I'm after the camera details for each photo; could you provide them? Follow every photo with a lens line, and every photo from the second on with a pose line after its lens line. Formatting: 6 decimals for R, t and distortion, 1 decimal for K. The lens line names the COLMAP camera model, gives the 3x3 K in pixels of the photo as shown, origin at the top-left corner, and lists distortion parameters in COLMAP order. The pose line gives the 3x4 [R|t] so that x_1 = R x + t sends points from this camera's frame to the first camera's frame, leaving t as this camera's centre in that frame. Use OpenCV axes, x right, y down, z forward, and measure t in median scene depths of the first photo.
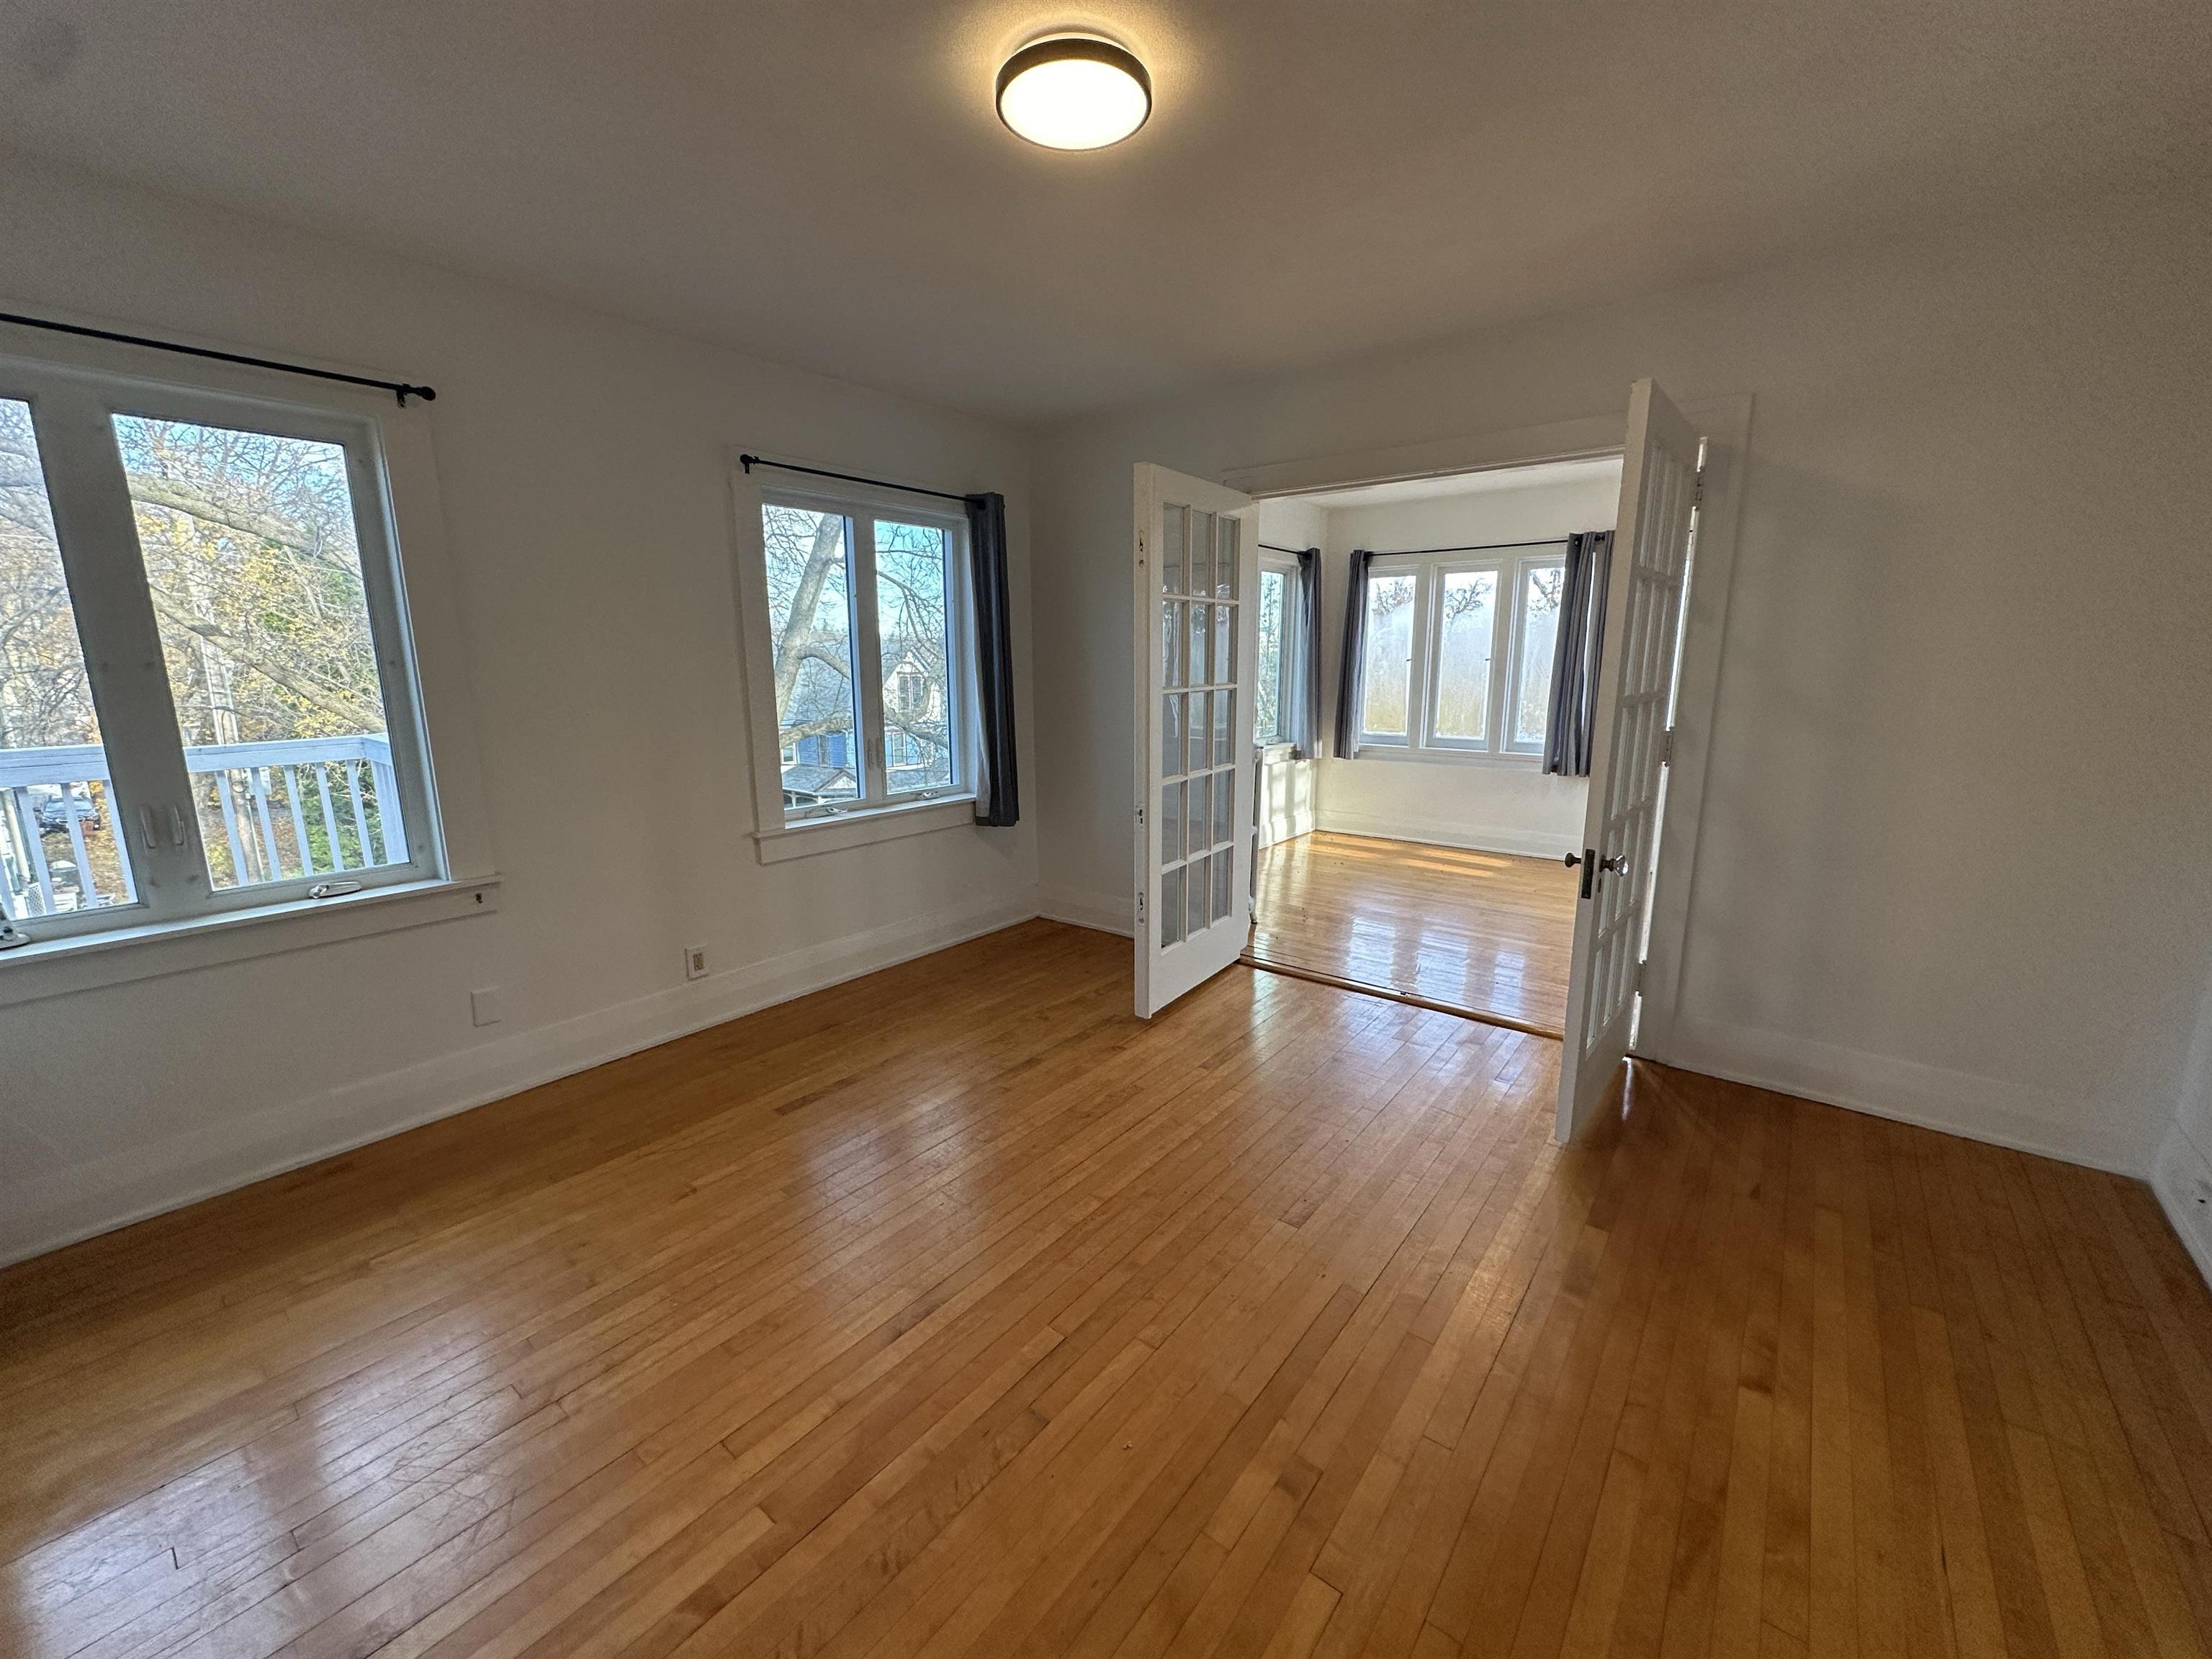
lens RADIAL K [[880.6, 0, 1107.6], [0, 880.6, 827.0], [0, 0, 1]] dist [0.000962, -0.000103]
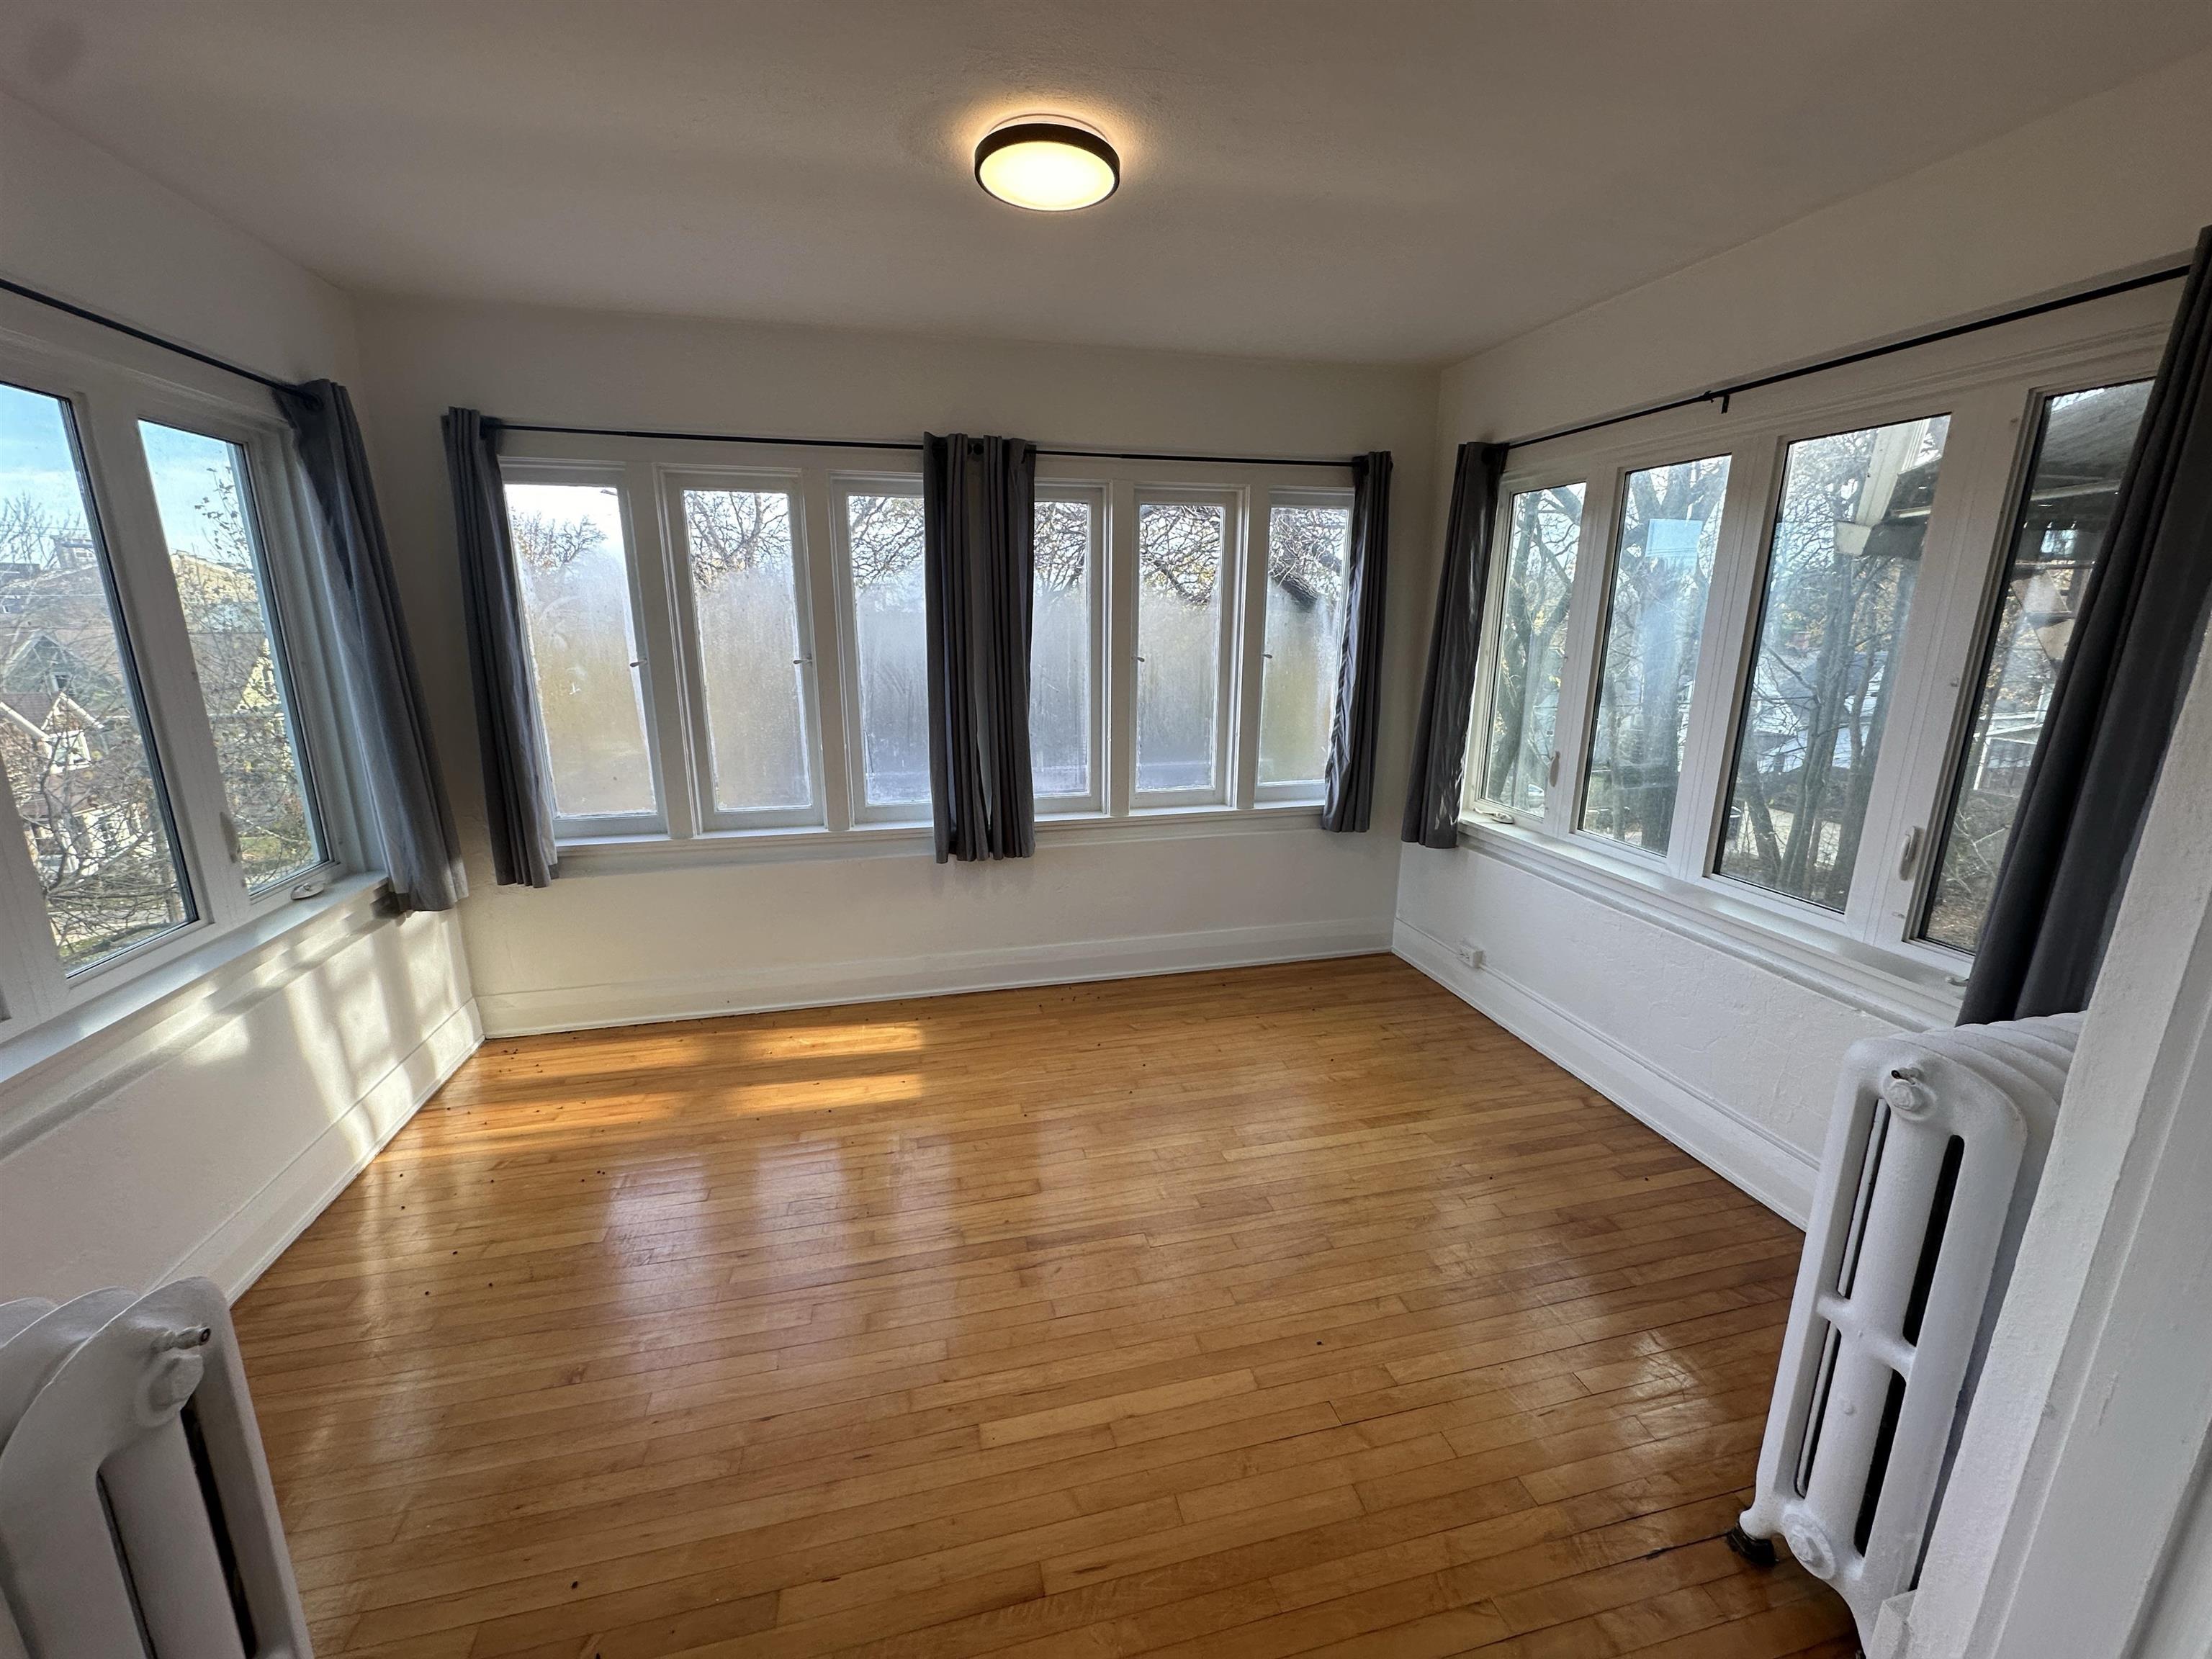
lens RADIAL K [[880.6, 0, 1107.6], [0, 880.6, 827.0], [0, 0, 1]] dist [0.000962, -0.000103]
pose [[0.618729, -0.181467, 0.764358, 0.133263], [0.145280, 0.982605, 0.115681, -0.139039], [-0.772054, 0.039471, 0.634330, 0.571974]]
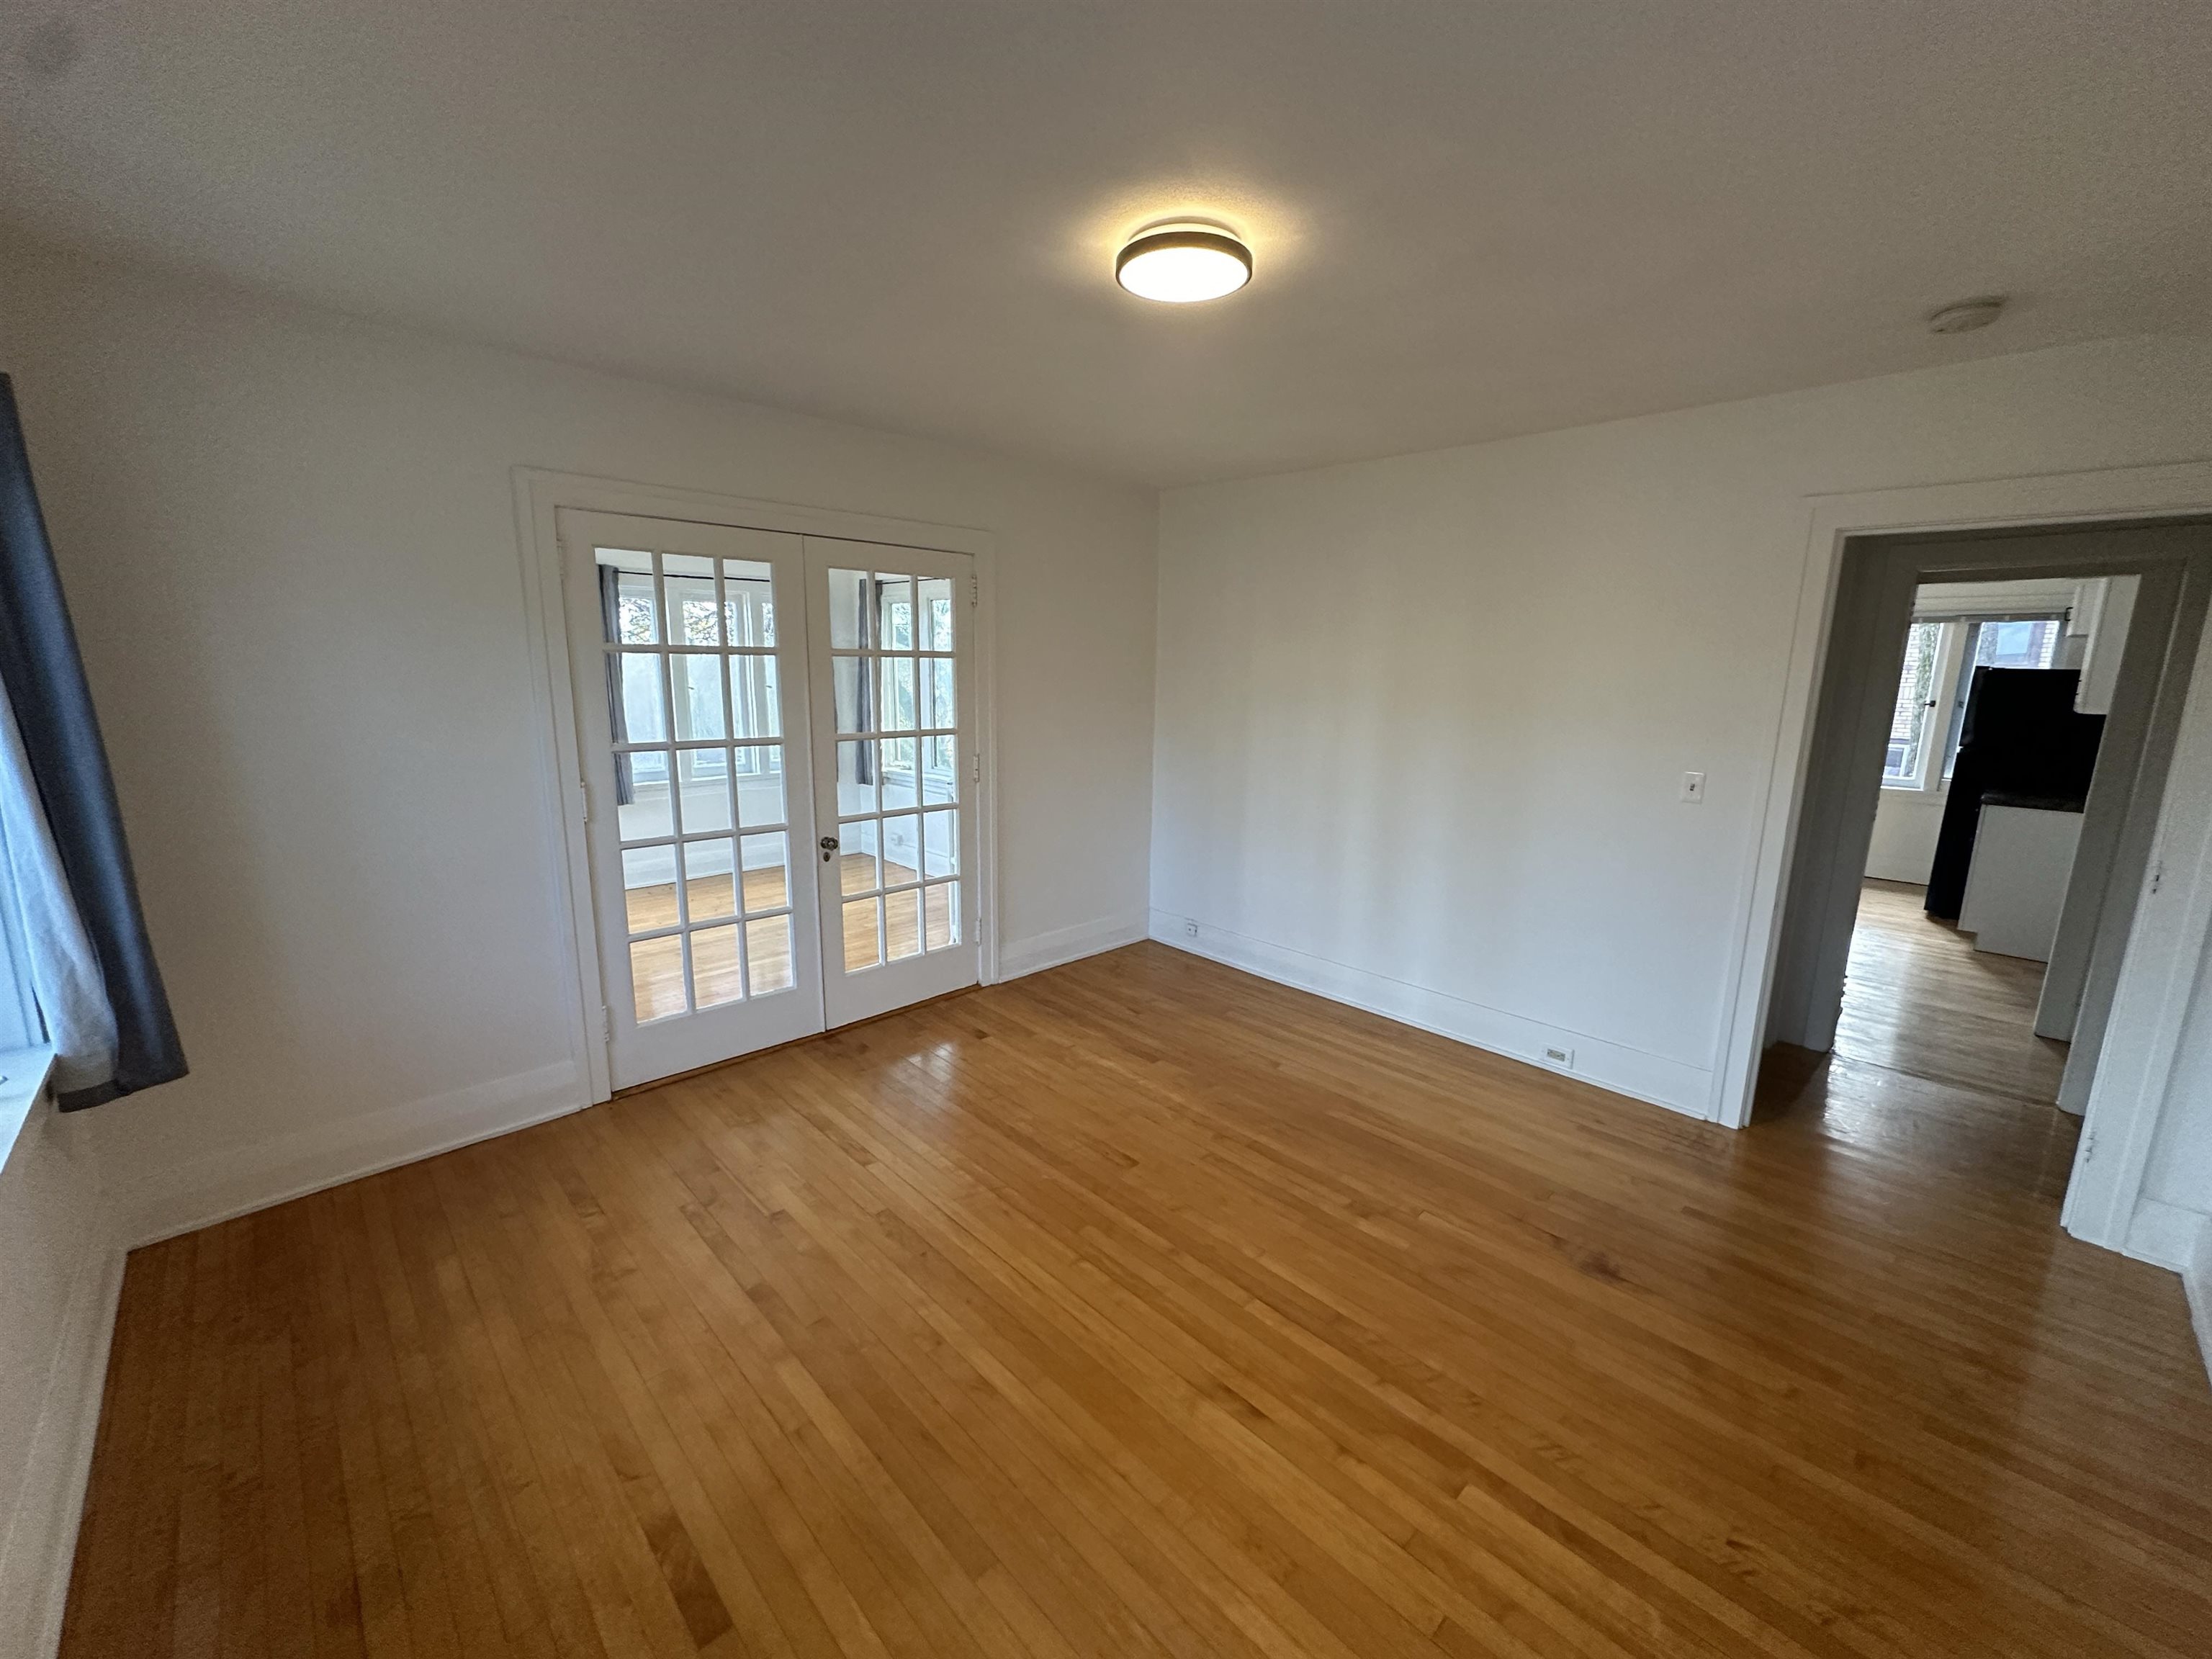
lens RADIAL K [[880.6, 0, 1107.6], [0, 880.6, 827.0], [0, 0, 1]] dist [0.000962, -0.000103]
pose [[0.135003, -0.182856, 0.973826, -0.373245], [0.177462, 0.971394, 0.157798, -0.092988], [-0.974824, 0.151514, 0.163592, 0.294005]]
